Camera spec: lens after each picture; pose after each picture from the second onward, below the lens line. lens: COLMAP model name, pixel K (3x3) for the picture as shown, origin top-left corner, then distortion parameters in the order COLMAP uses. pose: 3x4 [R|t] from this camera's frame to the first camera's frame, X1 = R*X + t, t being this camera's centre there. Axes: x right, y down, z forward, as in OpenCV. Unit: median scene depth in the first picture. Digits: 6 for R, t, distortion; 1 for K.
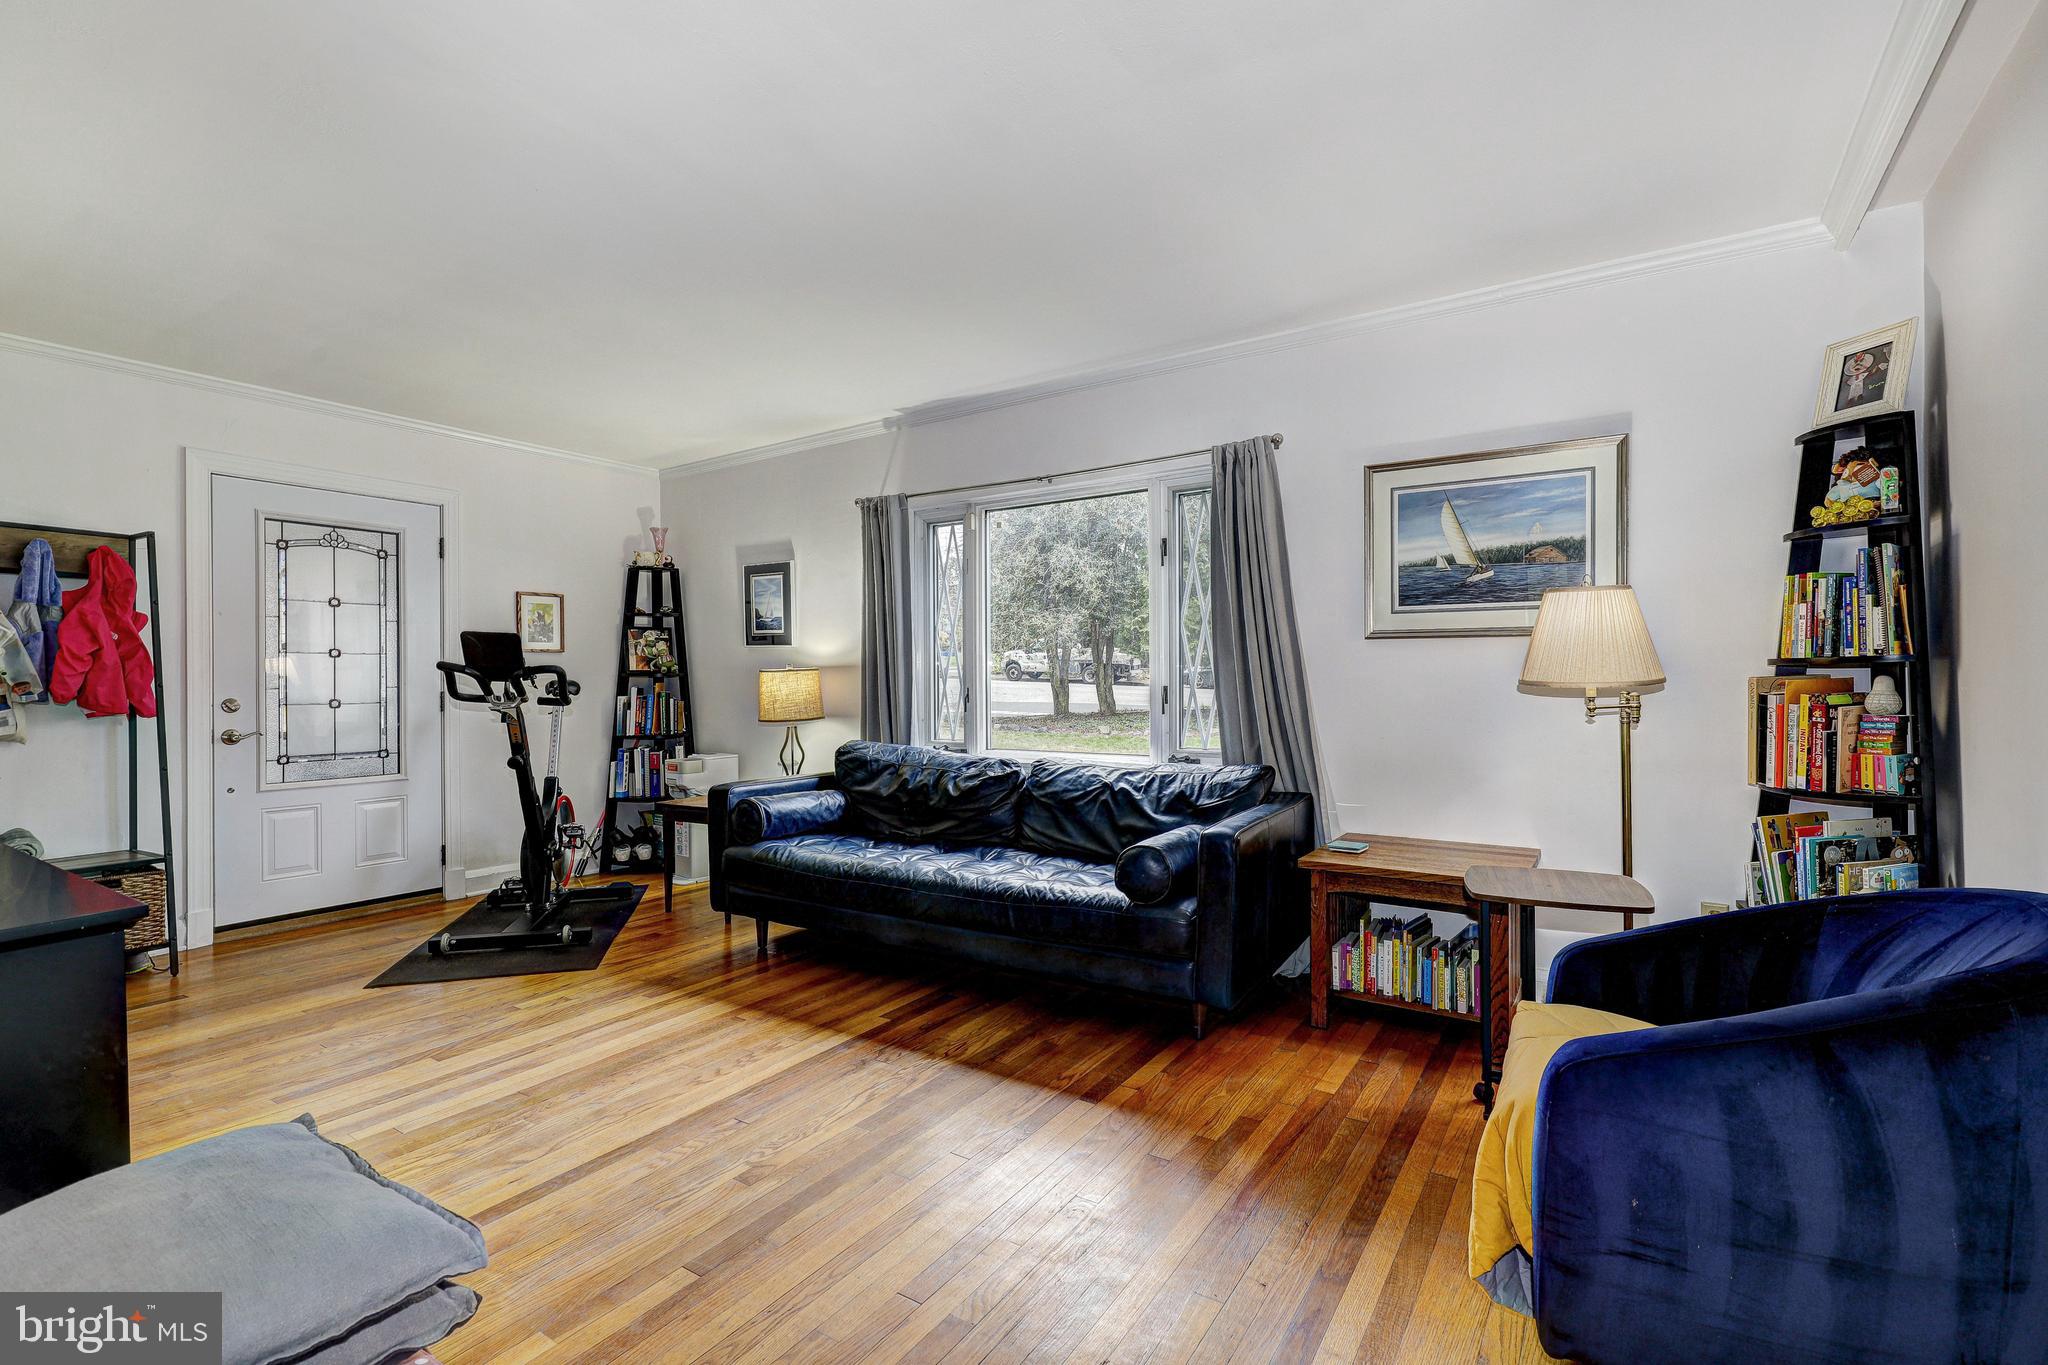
lens RADIAL K [[924.9, 0, 1064.3], [0, 924.9, 681.6], [0, 0, 1]] dist [0.003601, -0.000269]
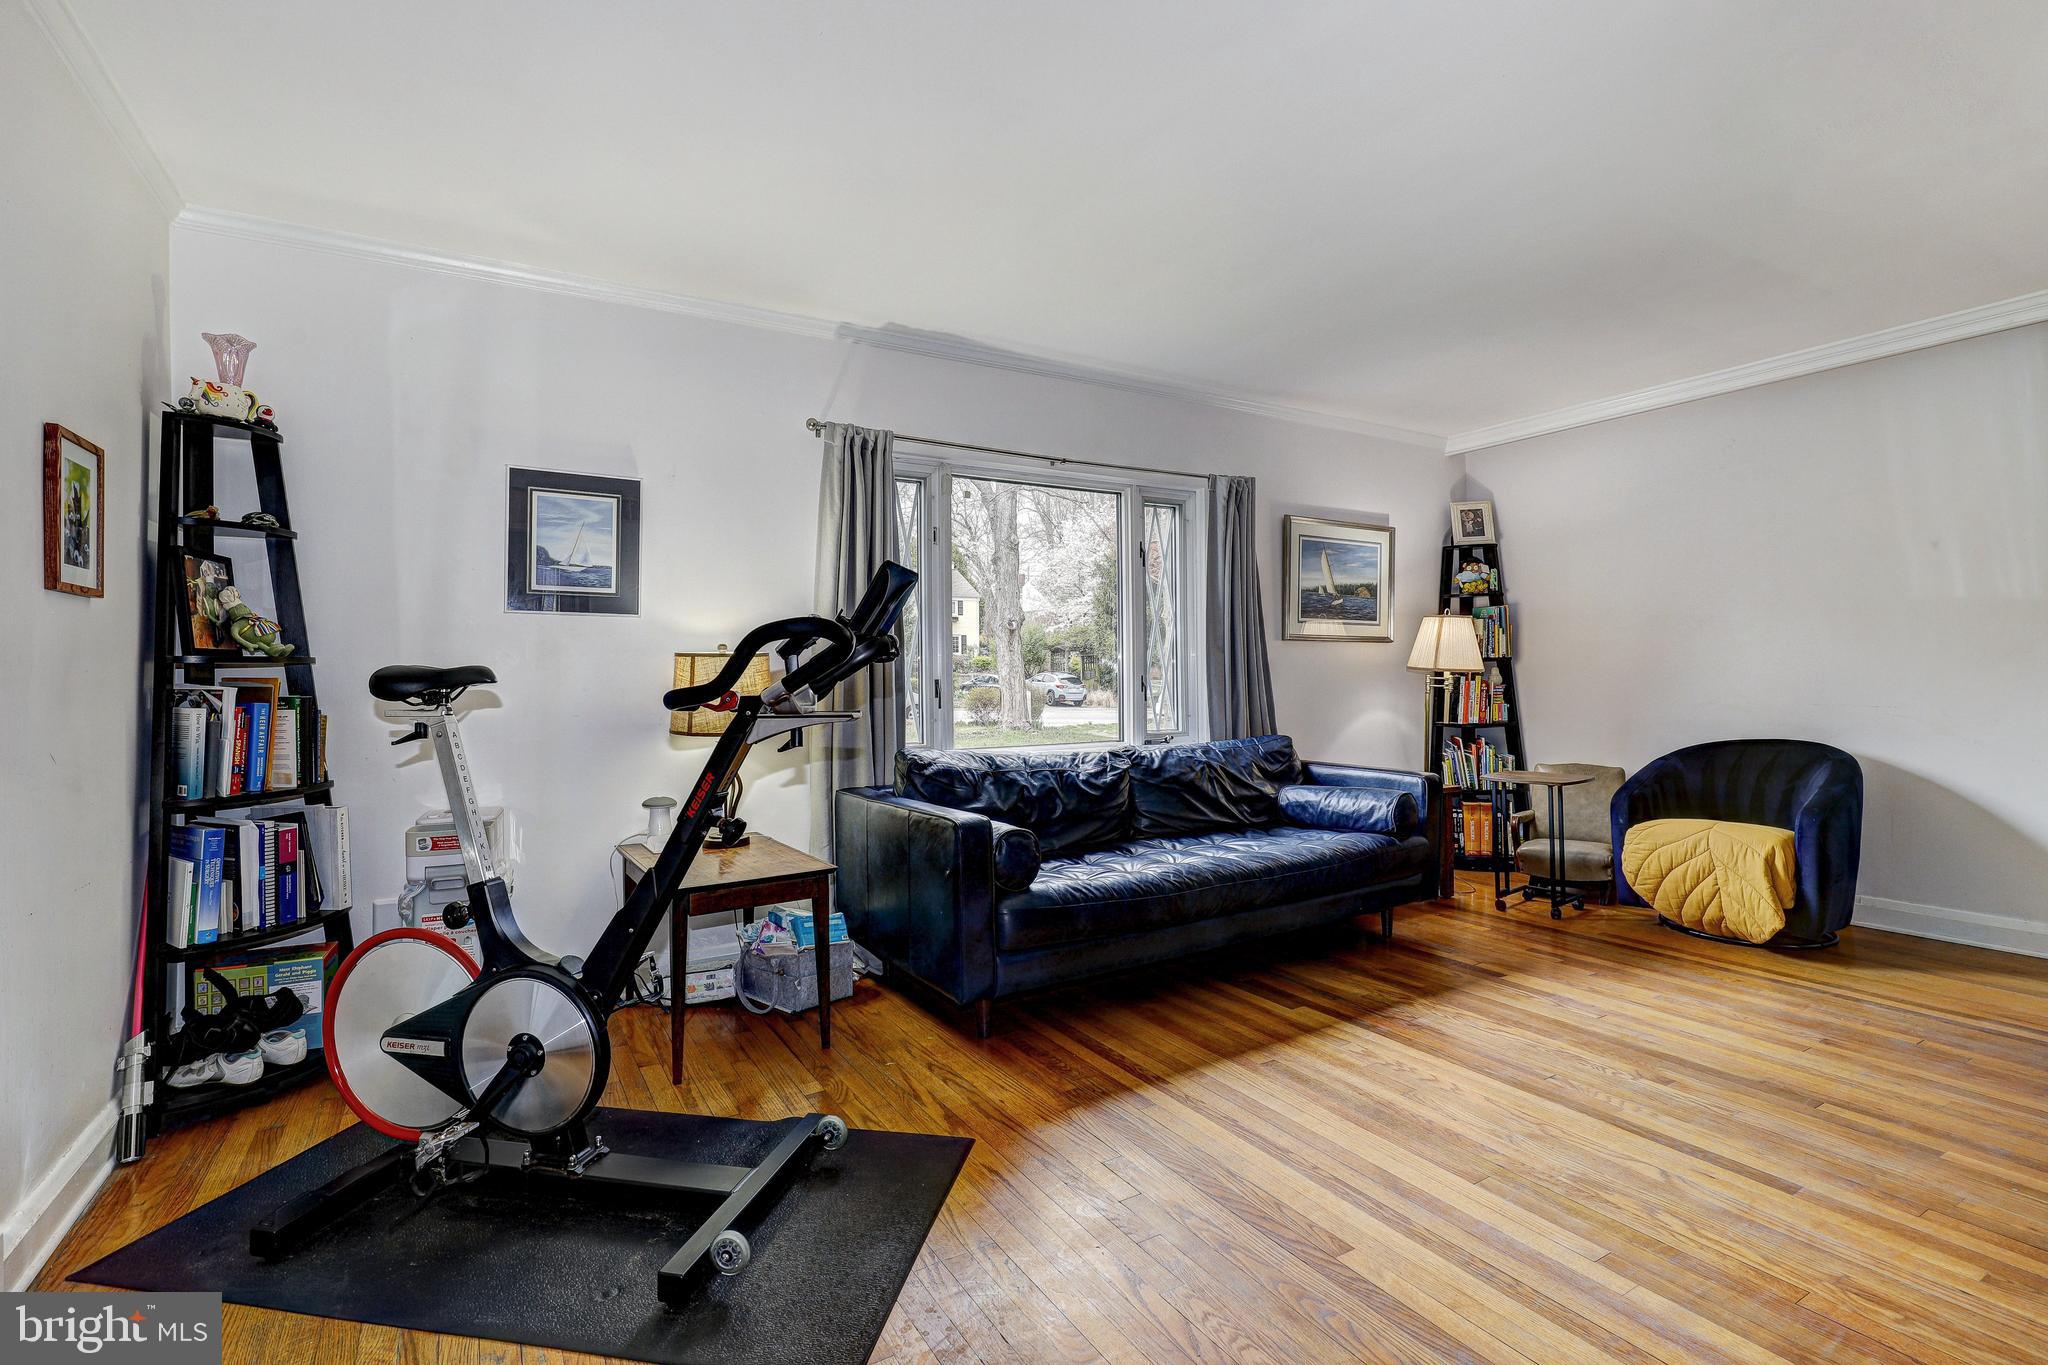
lens RADIAL K [[924.9, 0, 1015.3], [0, 924.9, 667.2], [0, 0, 1]] dist [0.003601, -0.000269]
pose [[0.460431, 0.007171, 0.887667, -1.155979], [0.007791, 0.999896, -0.012119, 0.008777], [-0.887661, 0.012496, 0.460327, 0.769633]]
